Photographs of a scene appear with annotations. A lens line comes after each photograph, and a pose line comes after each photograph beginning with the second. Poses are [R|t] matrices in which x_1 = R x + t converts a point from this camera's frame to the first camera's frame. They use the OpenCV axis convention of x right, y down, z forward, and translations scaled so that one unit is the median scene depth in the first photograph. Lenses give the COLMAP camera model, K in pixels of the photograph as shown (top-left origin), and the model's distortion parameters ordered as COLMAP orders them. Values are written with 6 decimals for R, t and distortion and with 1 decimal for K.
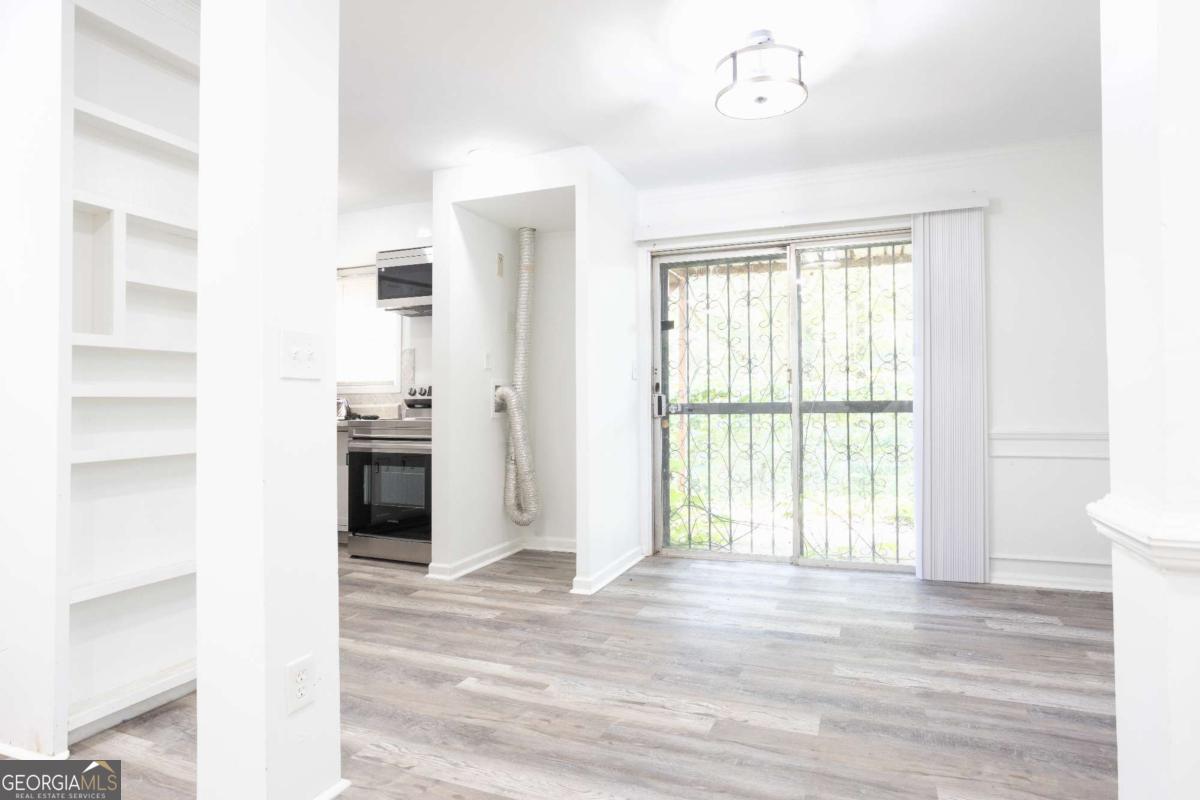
lens RADIAL K [[686.9, 0, 552.2], [0, 686.9, 394.3], [0, 0, 1]] dist [-0.047646, -0.000088]
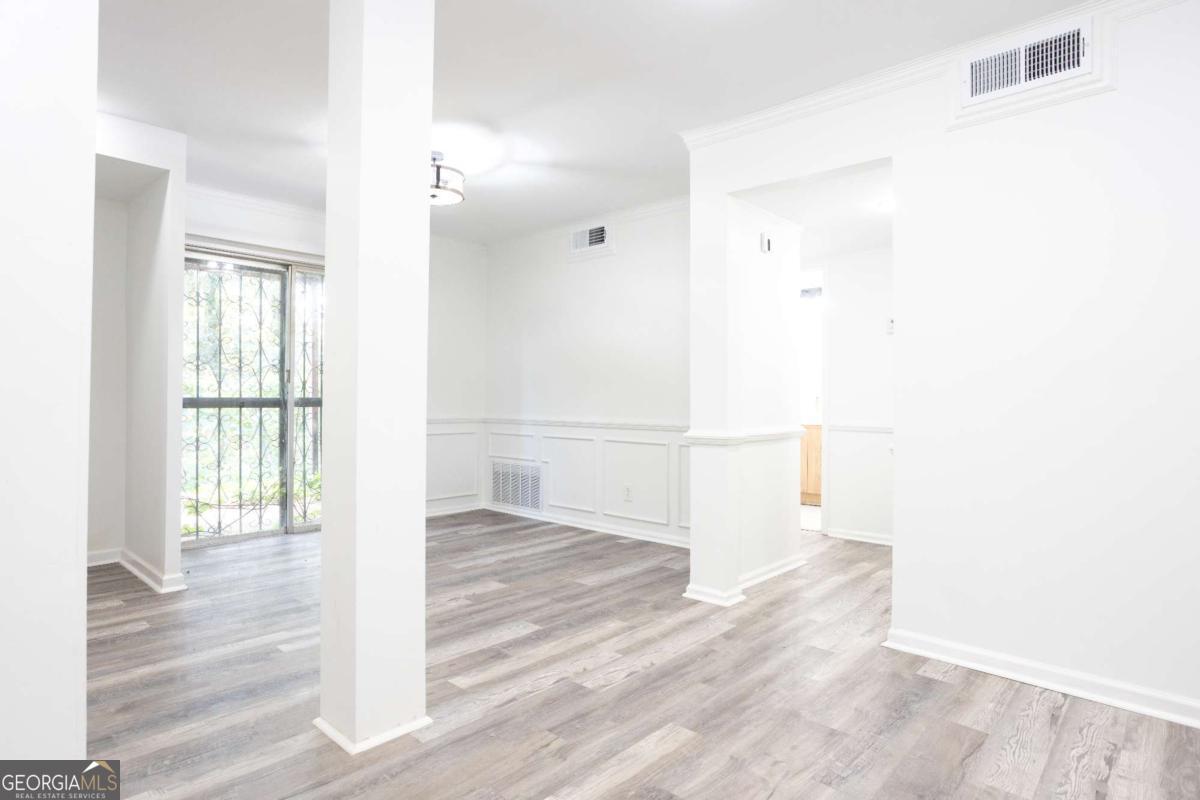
lens RADIAL K [[661.9, 0, 635.7], [0, 661.9, 392.2], [0, 0, 1]] dist [-0.043962, 0.038803]
pose [[0.289843, 0.019817, 0.956869, -0.753713], [-0.020395, 0.999686, -0.014526, 0.008224], [-0.956857, -0.015305, 0.290156, 0.115298]]
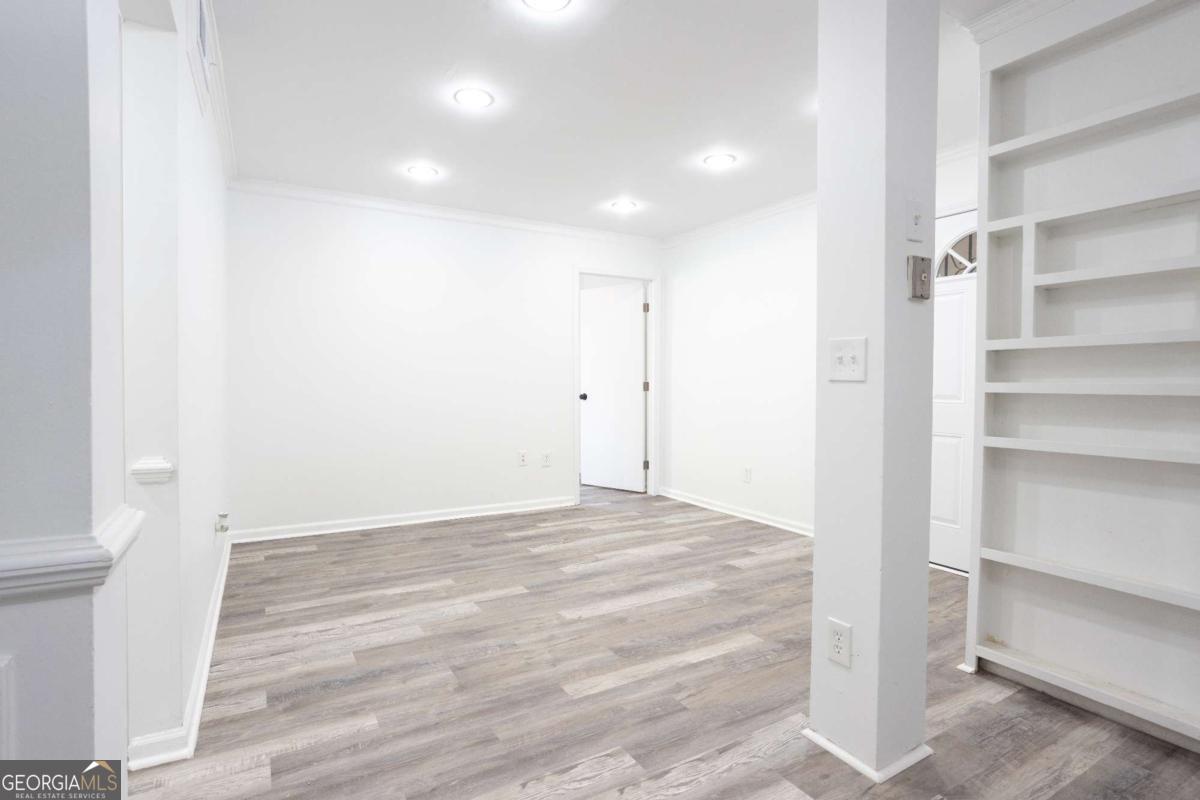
lens RADIAL K [[608.6, 0, 628.5], [0, 608.6, 395.8], [0, 0, 1]] dist [-0.000479, 0.000044]
pose [[-0.564043, 0.021802, -0.825457, 0.364603], [0.007441, 0.999745, 0.021320, -0.011765], [0.825712, 0.005884, -0.564062, 0.670264]]
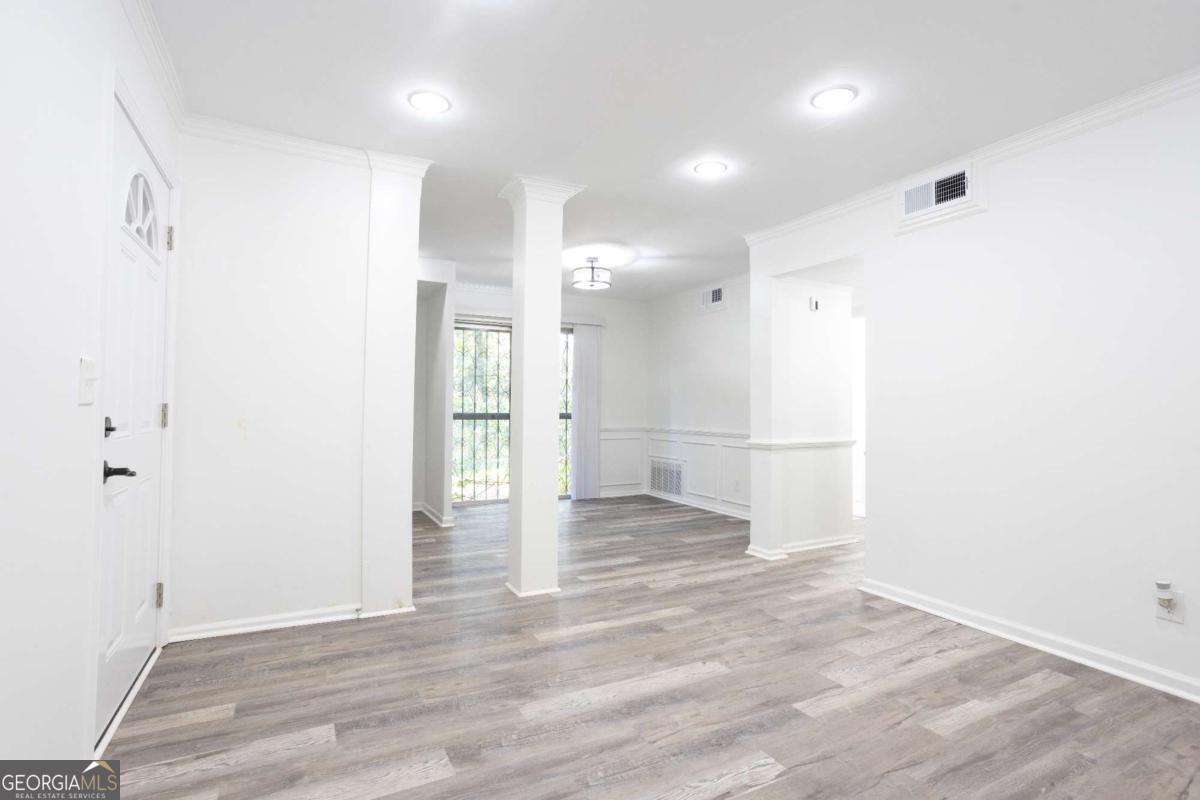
lens RADIAL K [[608.6, 0, 628.5], [0, 608.6, 395.8], [0, 0, 1]] dist [-0.000479, 0.000044]
pose [[0.591816, 0.028378, 0.805573, -1.029085], [-0.022538, 0.999572, -0.018654, -0.015439], [-0.805758, -0.007117, 0.592202, -0.271418]]
